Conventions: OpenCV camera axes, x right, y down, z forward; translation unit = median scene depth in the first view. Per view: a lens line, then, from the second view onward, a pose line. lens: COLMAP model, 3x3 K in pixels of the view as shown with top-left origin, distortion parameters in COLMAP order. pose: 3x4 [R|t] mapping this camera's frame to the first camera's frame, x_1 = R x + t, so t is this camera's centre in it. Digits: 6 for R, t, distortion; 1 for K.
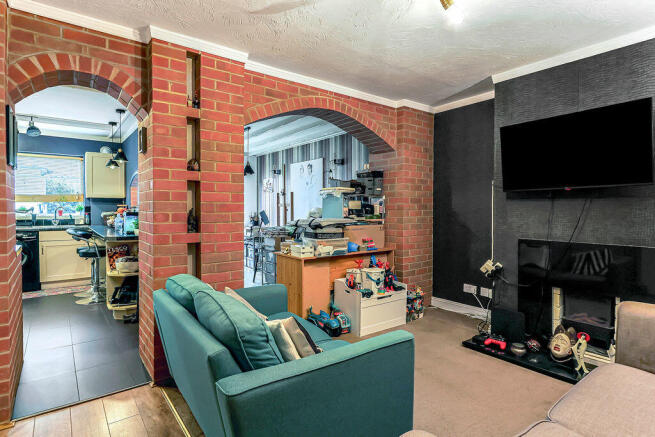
lens RADIAL K [[350.6, 0, 328.3], [0, 350.6, 214.1], [0, 0, 1]] dist [-0.000504, -0.000004]
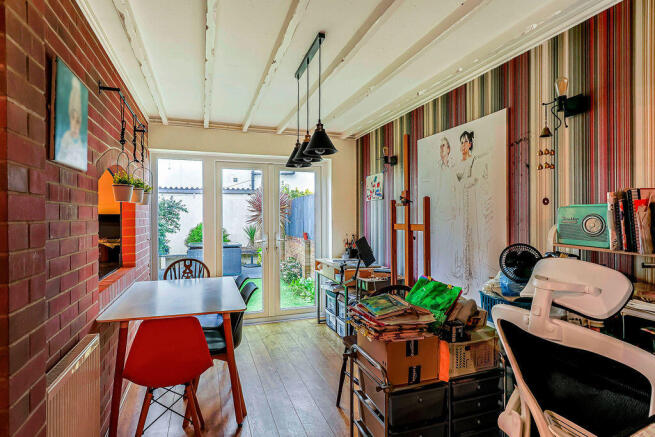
lens RADIAL K [[350.6, 0, 330.4], [0, 350.6, 216.5], [0, 0, 1]] dist [-0.000504, -0.000004]
pose [[0.951249, -0.009584, -0.308275, -0.079641], [0.004602, 0.999847, -0.016882, -0.031009], [0.308389, 0.014641, 0.951148, 0.532167]]
